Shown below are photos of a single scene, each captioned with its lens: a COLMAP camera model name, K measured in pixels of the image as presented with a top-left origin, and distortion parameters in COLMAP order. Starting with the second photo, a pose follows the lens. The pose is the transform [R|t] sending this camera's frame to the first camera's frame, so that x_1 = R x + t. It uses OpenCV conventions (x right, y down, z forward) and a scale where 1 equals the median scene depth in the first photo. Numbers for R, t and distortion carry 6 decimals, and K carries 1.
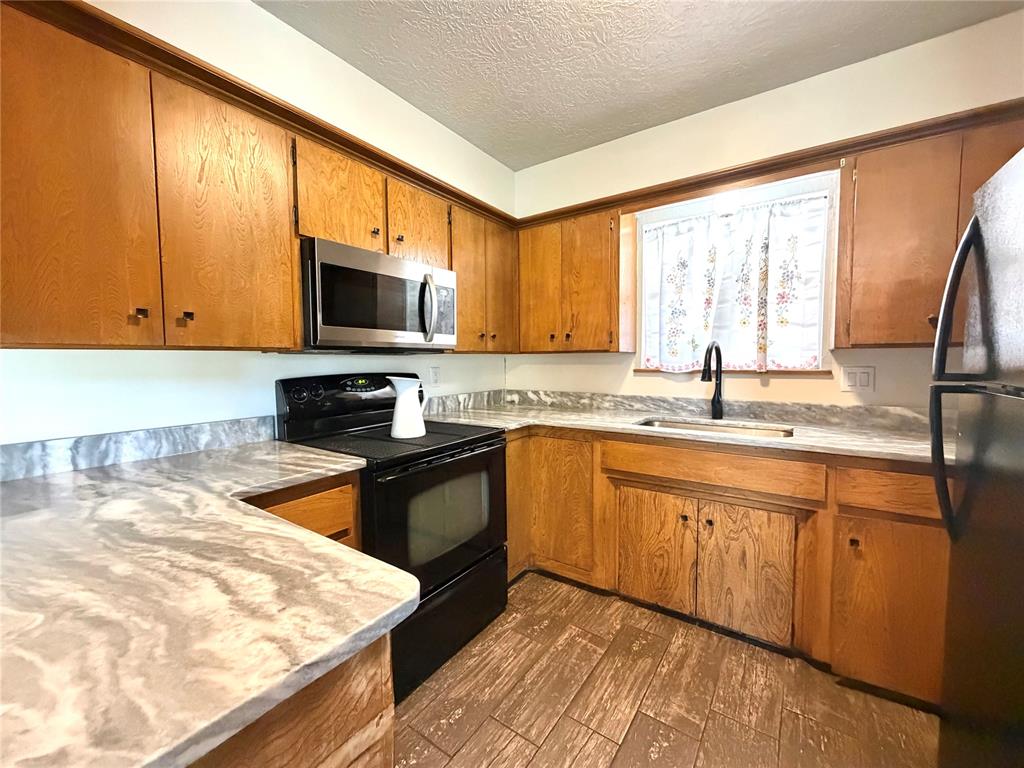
lens RADIAL K [[409.0, 0, 508.8], [0, 409.0, 383.0], [0, 0, 1]] dist [0.000585, 0.000083]
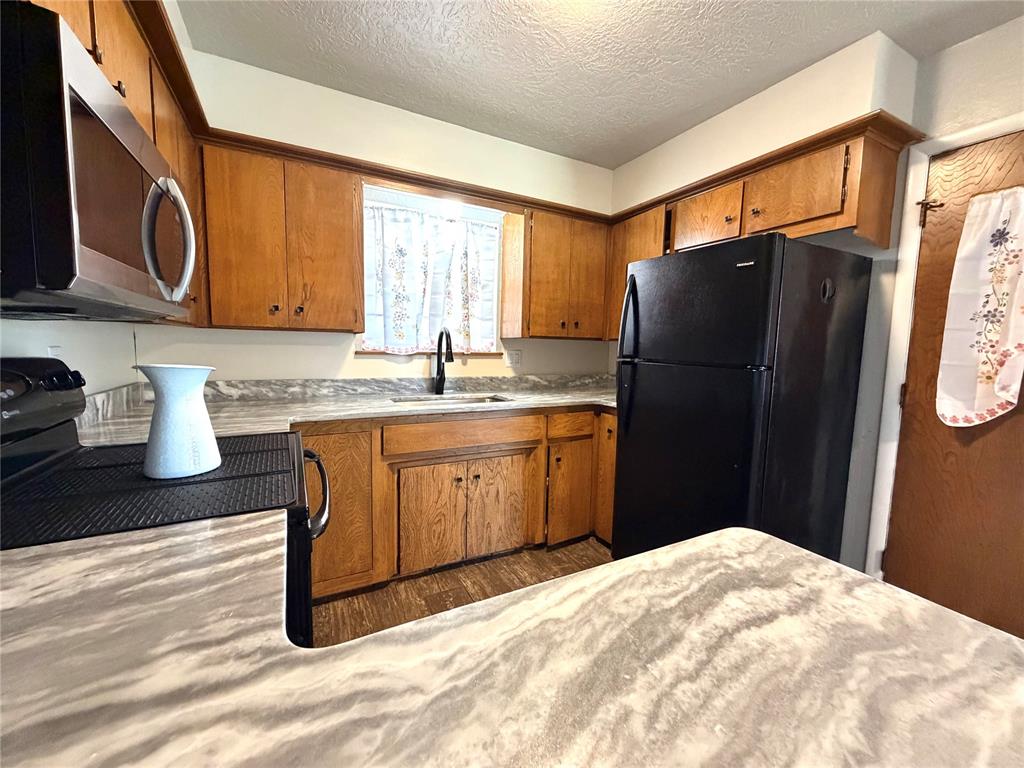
lens RADIAL K [[409.0, 0, 508.8], [0, 409.0, 383.0], [0, 0, 1]] dist [0.000585, 0.000083]
pose [[0.458726, -0.065331, 0.886173, -0.459676], [0.025758, 0.997852, 0.060231, -0.009917], [-0.888204, -0.004804, 0.459424, 0.305353]]
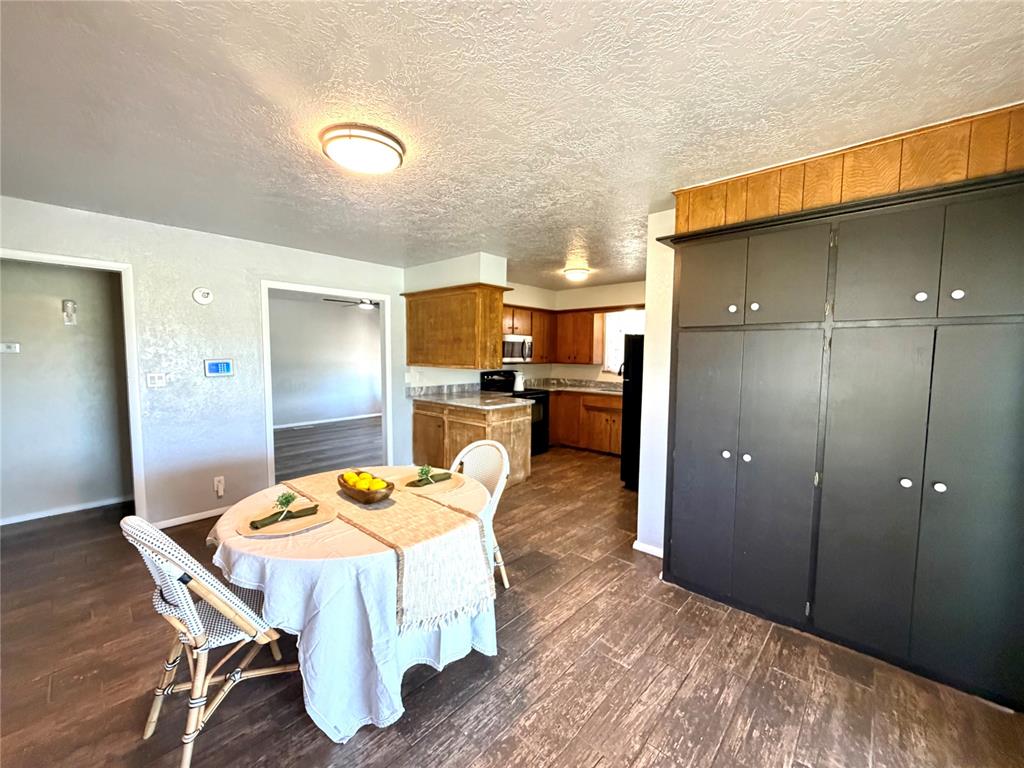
lens RADIAL K [[415.0, 0, 509.8], [0, 415.0, 384.0], [0, 0, 1]] dist [0.002342, -0.000166]
pose [[0.991906, 0.023690, -0.124747, 0.078552], [-0.021392, 0.999577, 0.019726, 0.012118], [0.125161, -0.016897, 0.991993, -1.941403]]
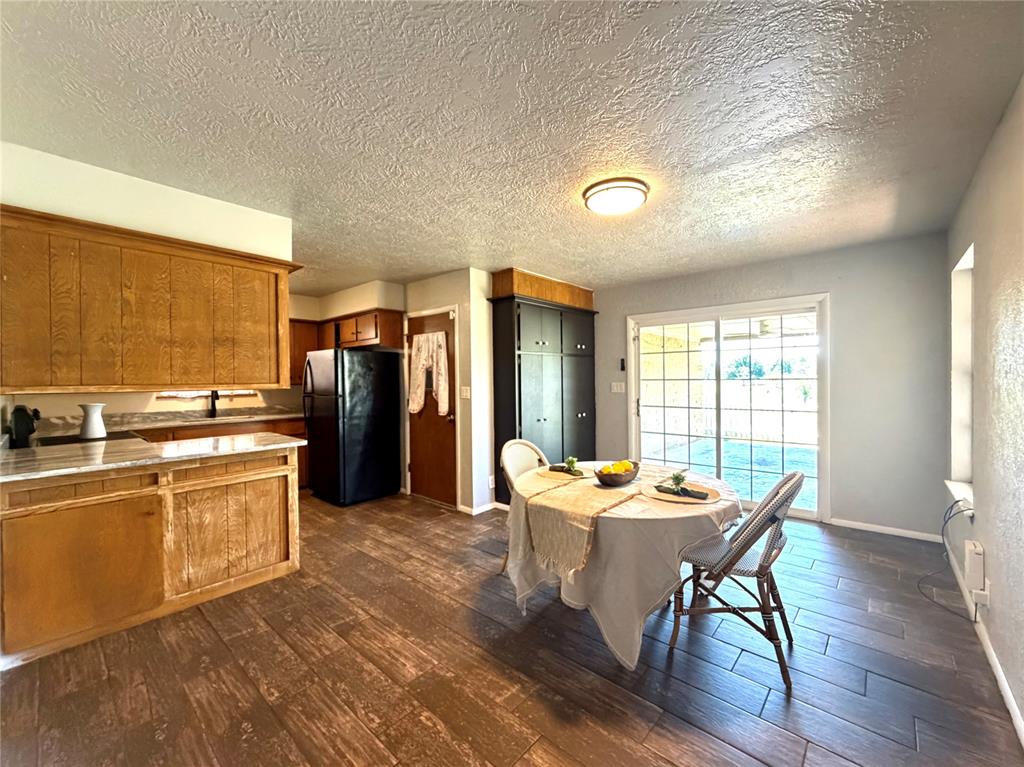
lens RADIAL K [[415.0, 0, 509.8], [0, 415.0, 383.5], [0, 0, 1]] dist [0.002342, -0.000166]
pose [[0.110931, -0.004940, 0.993816, -1.571490], [0.067201, 0.997736, -0.002541, 0.018773], [-0.991554, 0.067067, 0.111011, -0.842626]]
